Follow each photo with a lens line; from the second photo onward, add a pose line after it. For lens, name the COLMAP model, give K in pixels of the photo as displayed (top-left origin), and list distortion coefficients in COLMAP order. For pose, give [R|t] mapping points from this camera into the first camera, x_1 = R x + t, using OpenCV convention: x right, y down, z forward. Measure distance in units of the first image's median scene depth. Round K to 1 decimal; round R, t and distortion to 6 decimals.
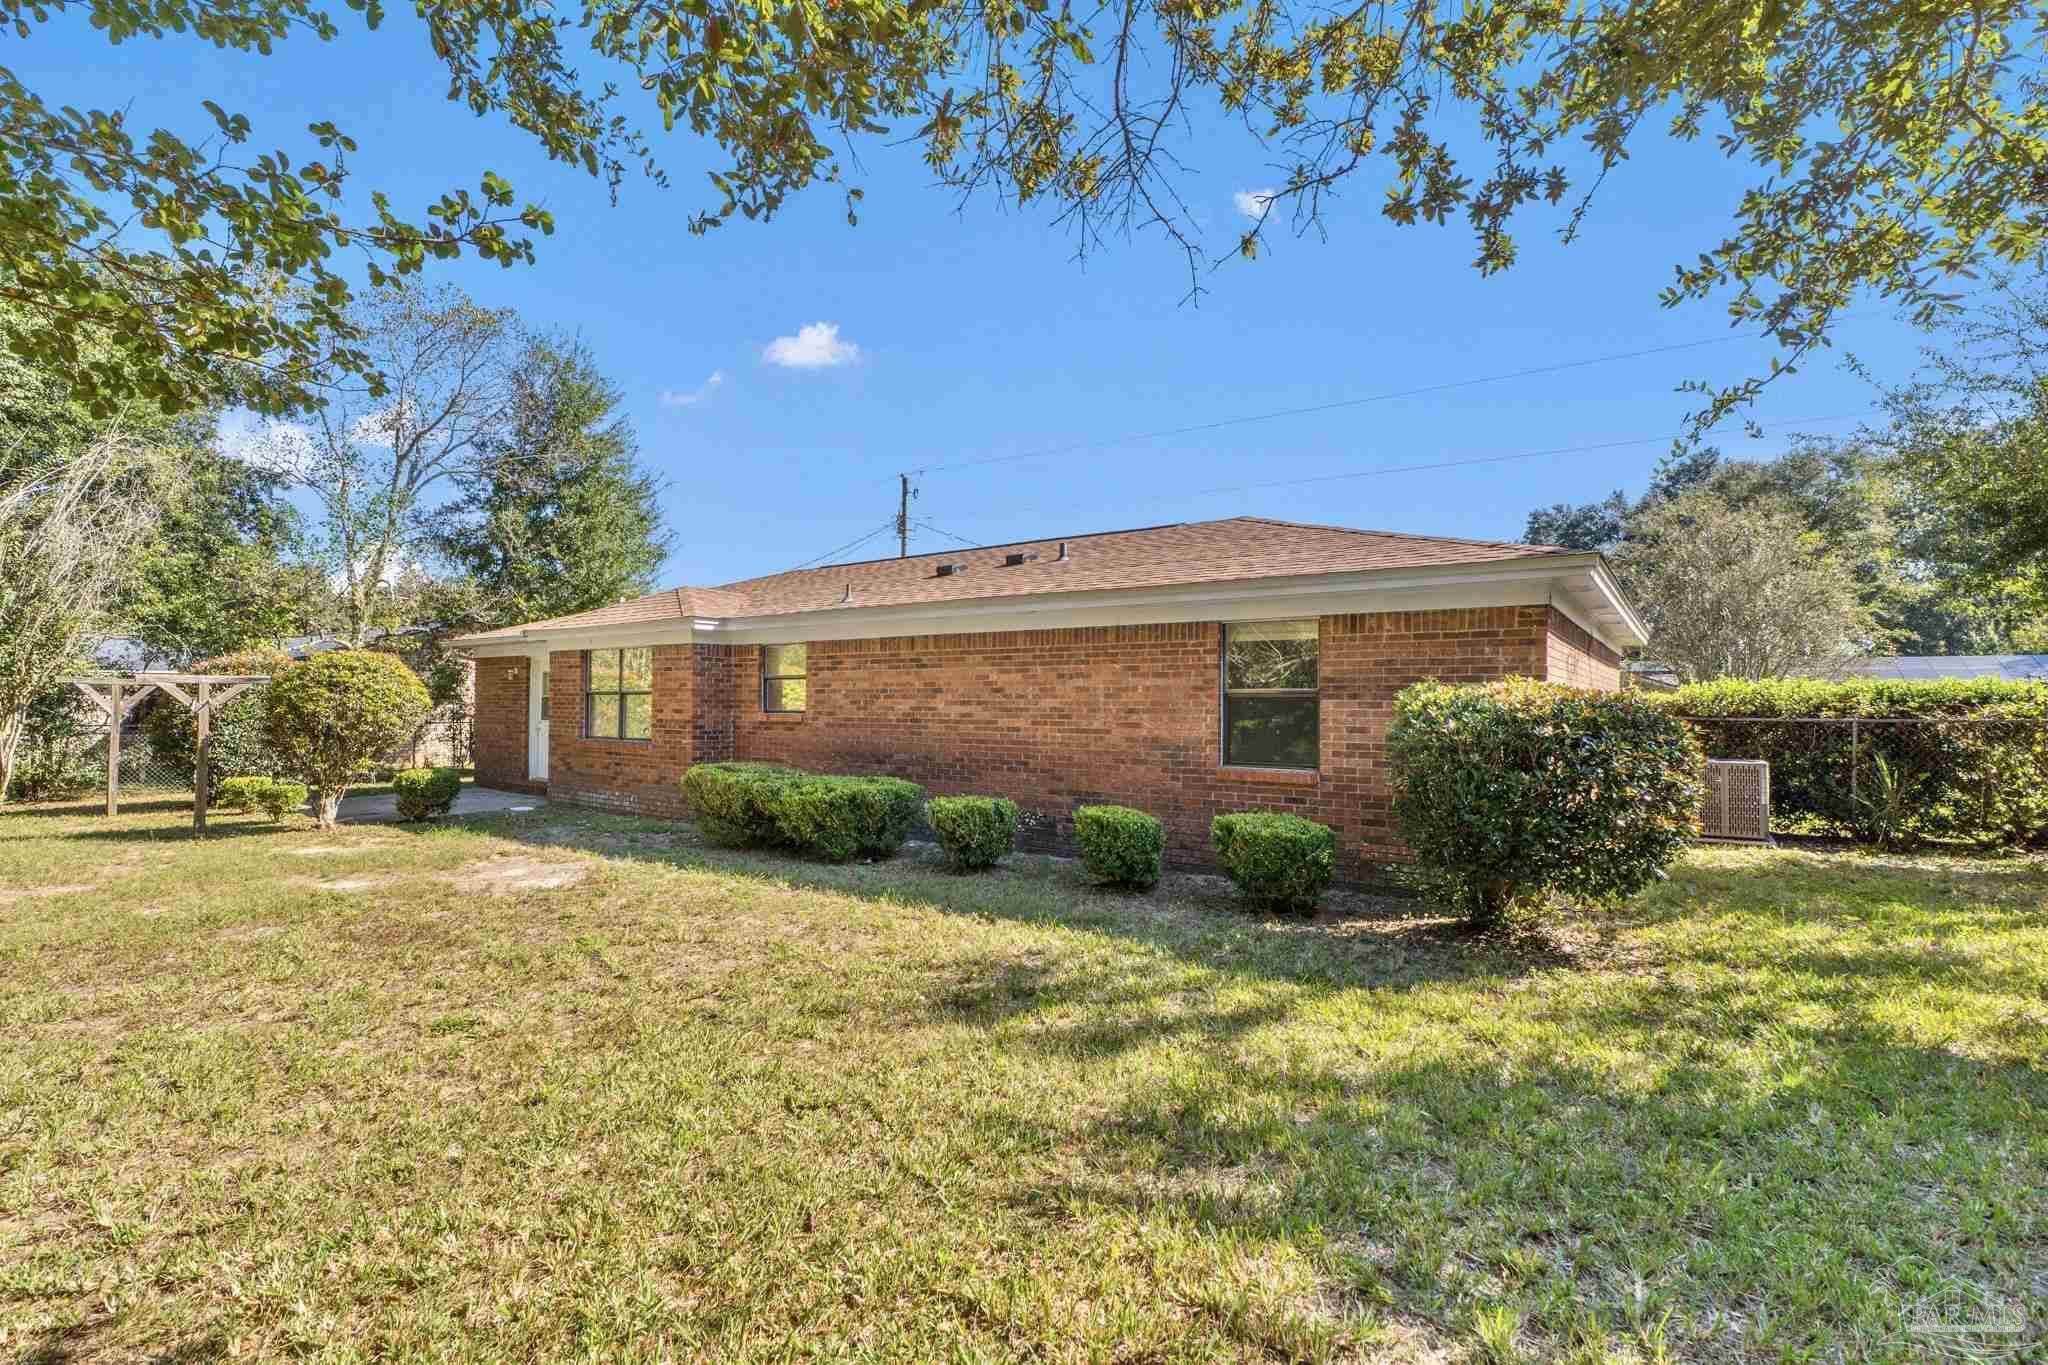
lens RADIAL K [[853.9, 0, 1025.1], [0, 853.9, 678.6], [0, 0, 1]] dist [0.004181, 0.000360]
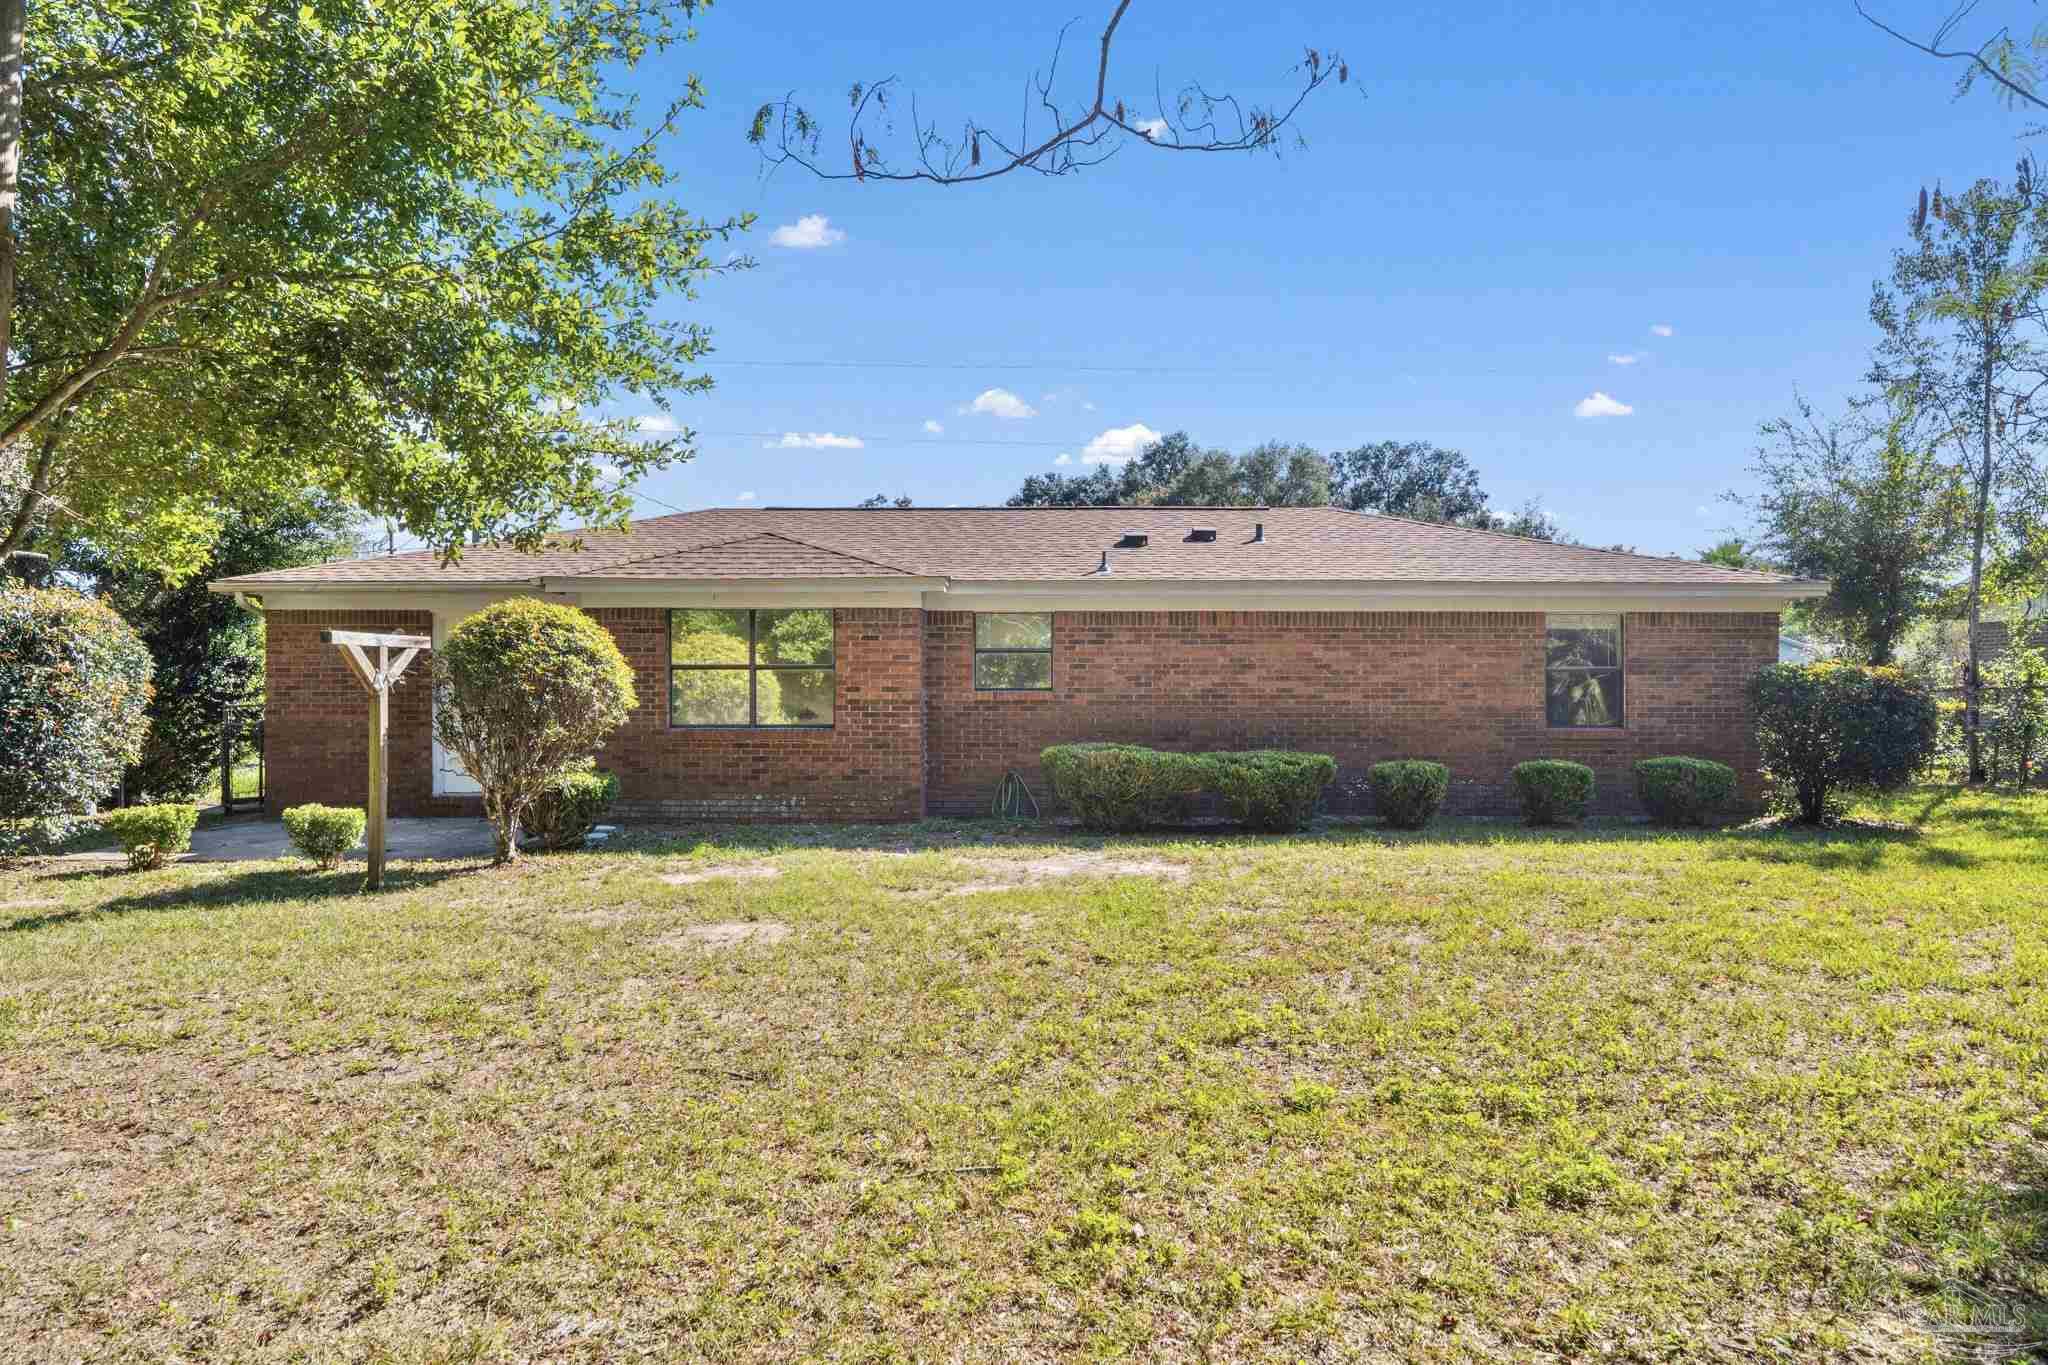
lens RADIAL K [[1114.6, 0, 1024.0], [0, 1114.6, 682.5], [0, 0, 1]] dist [0.002967, 0.000334]
pose [[0.842674, 0.000437, 0.538424, -1.015550], [-0.012170, 0.999760, 0.018235, 0.011578], [-0.538286, -0.021919, 0.842477, 0.025236]]
